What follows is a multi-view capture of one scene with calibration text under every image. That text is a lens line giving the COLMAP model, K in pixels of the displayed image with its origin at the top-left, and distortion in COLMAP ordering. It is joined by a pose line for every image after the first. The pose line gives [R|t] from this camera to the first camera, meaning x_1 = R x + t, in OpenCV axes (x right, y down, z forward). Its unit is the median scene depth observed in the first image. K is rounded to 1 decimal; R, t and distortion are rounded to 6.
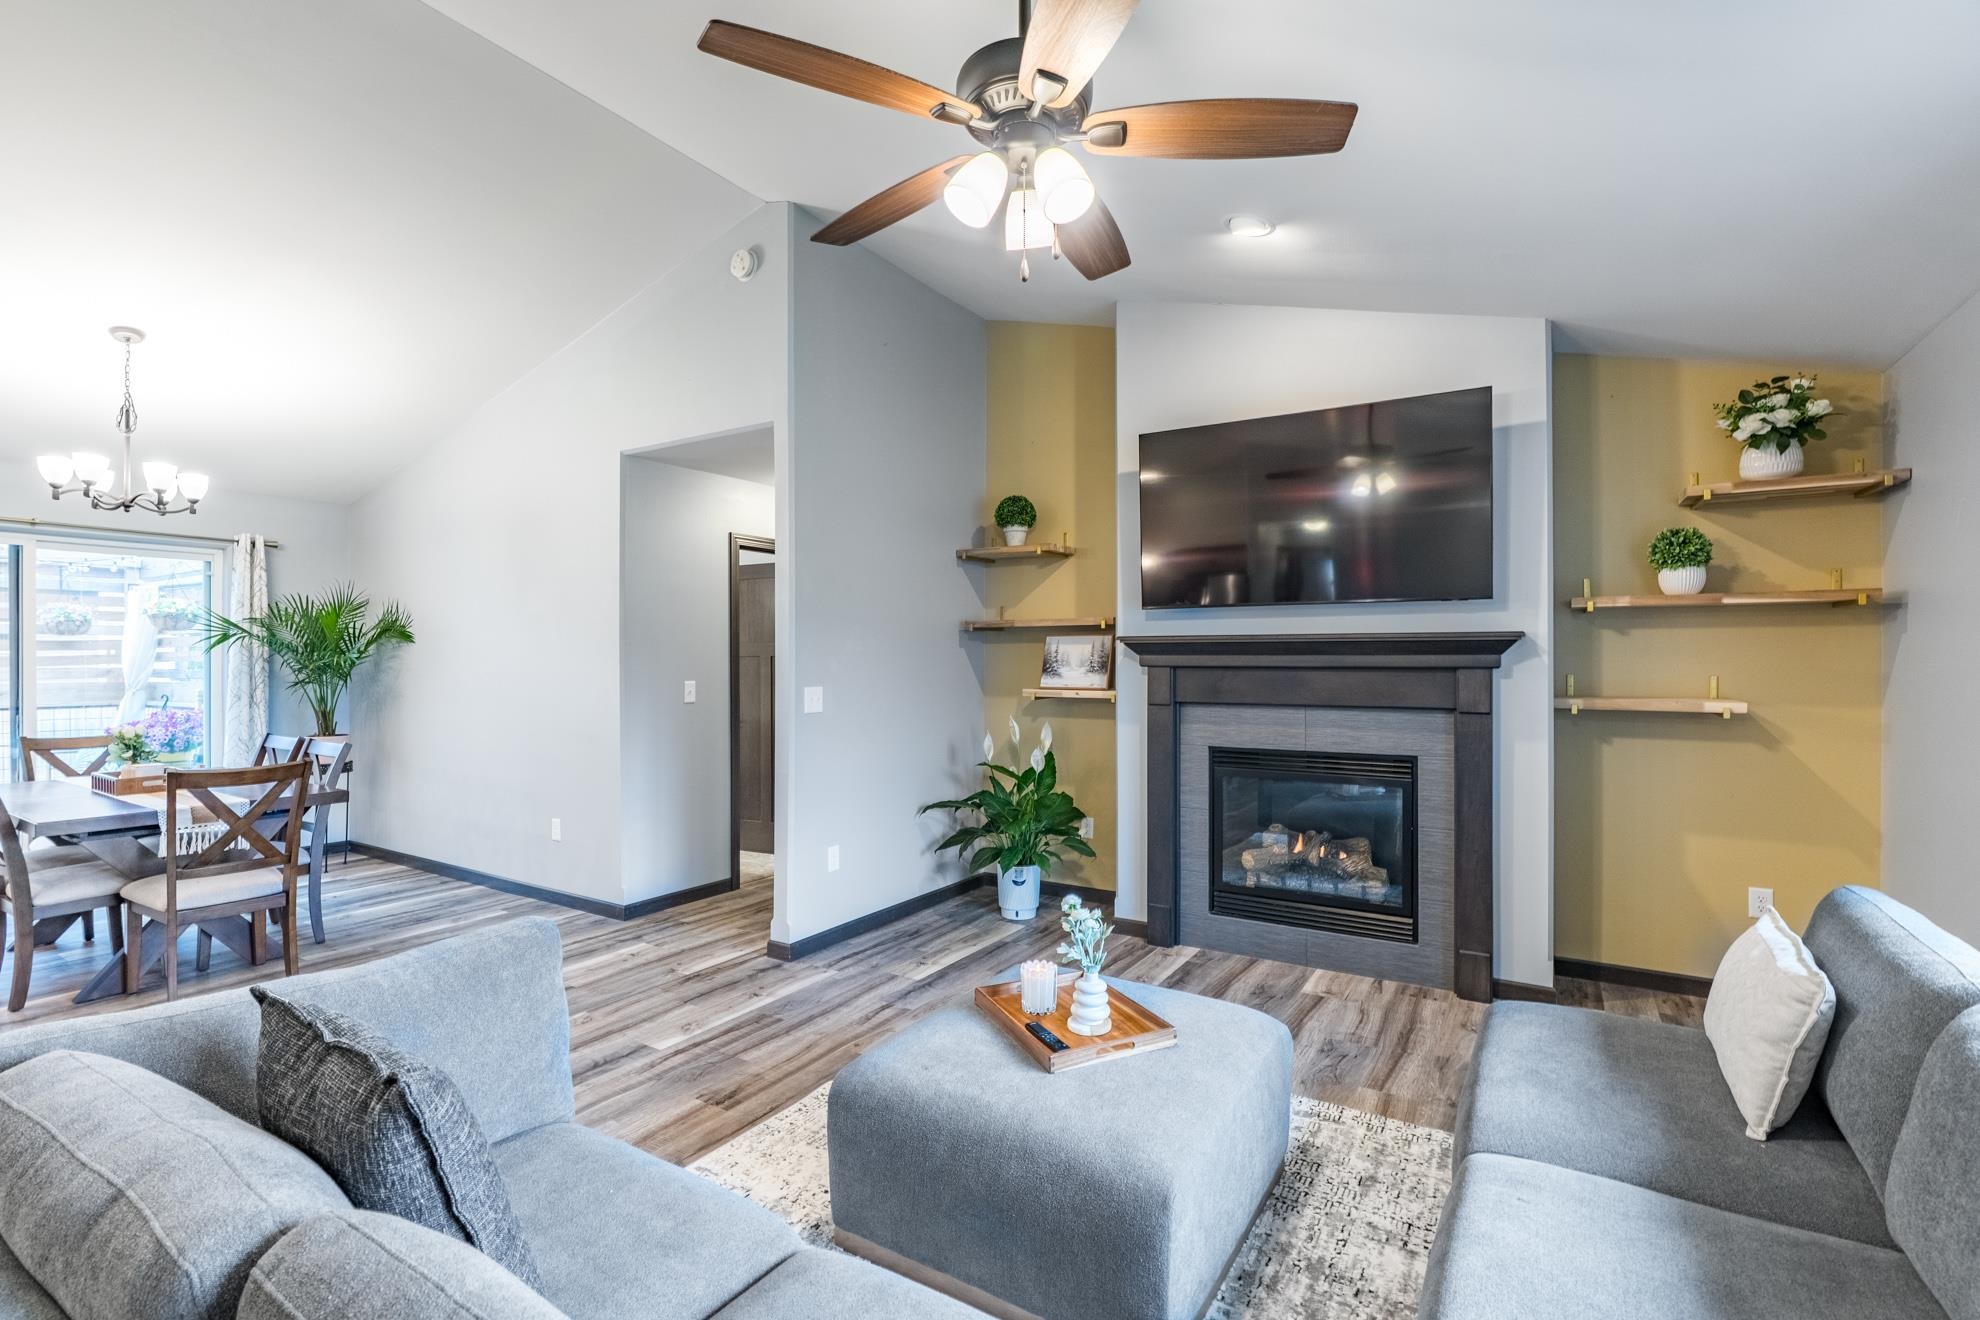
lens RADIAL K [[914.1, 0, 980.9], [0, 914.1, 658.2], [0, 0, 1]] dist [0.001653, 0.001378]
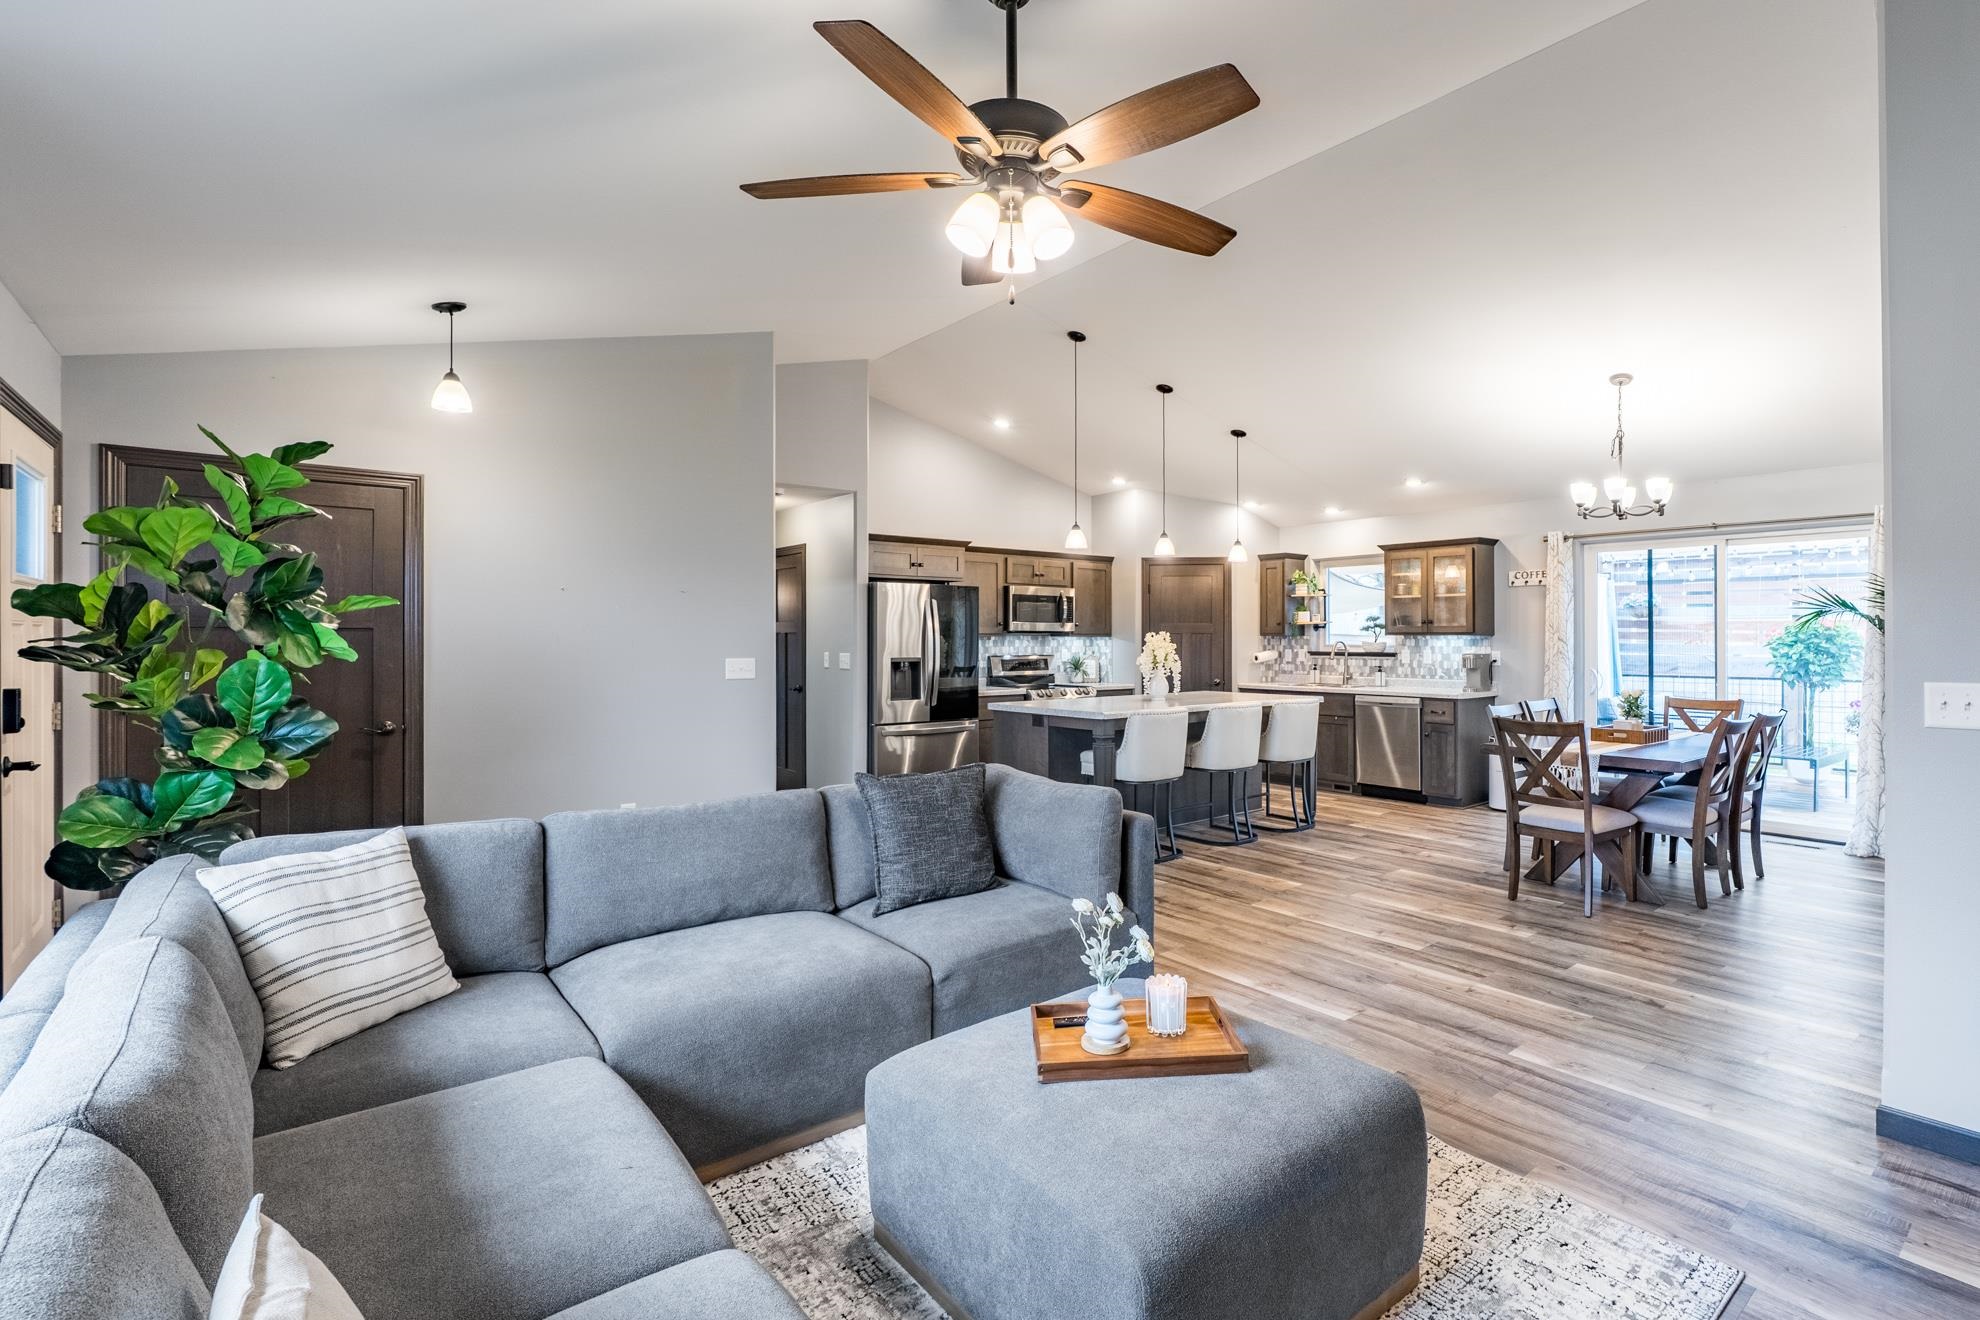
lens RADIAL K [[914.1, 0, 1058.9], [0, 914.1, 637.7], [0, 0, 1]] dist [0.001653, 0.001378]
pose [[-0.295145, 0.001348, -0.955451, 0.634052], [0.000678, 0.999999, 0.001202, 0.001918], [0.955452, -0.000293, -0.295146, 0.785816]]
